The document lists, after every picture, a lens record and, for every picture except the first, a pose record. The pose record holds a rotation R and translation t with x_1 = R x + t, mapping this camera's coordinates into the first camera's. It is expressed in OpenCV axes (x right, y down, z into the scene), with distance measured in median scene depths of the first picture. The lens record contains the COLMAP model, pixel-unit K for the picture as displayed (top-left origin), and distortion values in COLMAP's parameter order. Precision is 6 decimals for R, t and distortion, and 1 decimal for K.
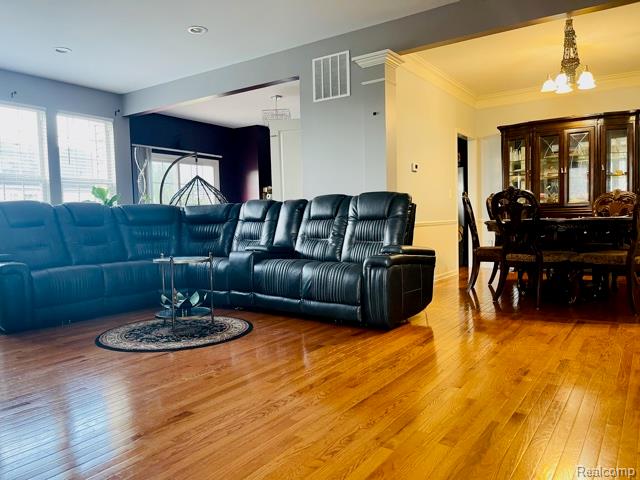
lens RADIAL K [[484.3, 0, 315.1], [0, 484.3, 242.8], [0, 0, 1]] dist [0.061549, -0.071183]
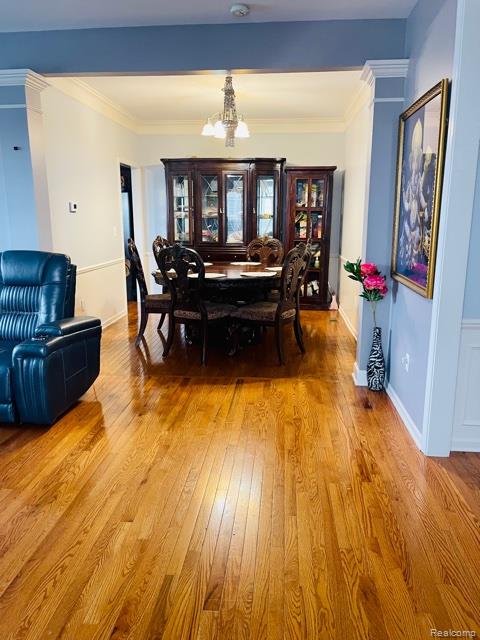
lens RADIAL K [[484.3, 0, 242.9], [0, 484.3, 318.6], [0, 0, 1]] dist [0.061549, -0.071183]
pose [[0.868492, -0.076269, 0.489800, 0.029861], [0.001499, 0.988492, 0.151266, -0.108344], [-0.495700, -0.130639, 0.858612, 0.083010]]
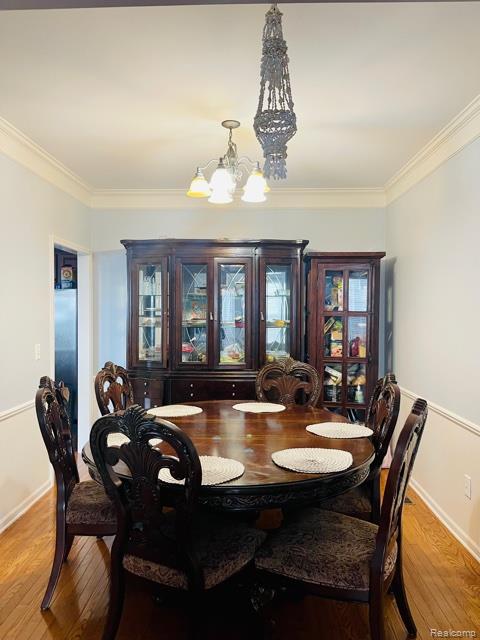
lens RADIAL K [[484.3, 0, 238.9], [0, 484.3, 319.0], [0, 0, 1]] dist [0.061549, -0.071183]
pose [[0.840657, 0.018575, 0.541249, 0.240673], [0.003628, 0.999196, -0.039925, -0.163928], [-0.541556, 0.035527, 0.839914, 0.578625]]
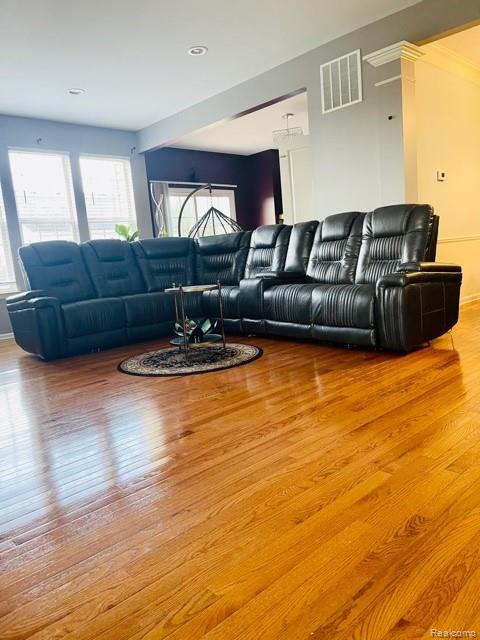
lens RADIAL K [[484.3, 0, 237.5], [0, 484.3, 319.7], [0, 0, 1]] dist [0.061549, -0.071183]
pose [[0.976461, -0.028037, -0.213862, 0.029531], [0.047891, 0.994949, 0.088224, 0.012702], [0.210308, -0.096389, 0.972872, 0.022292]]
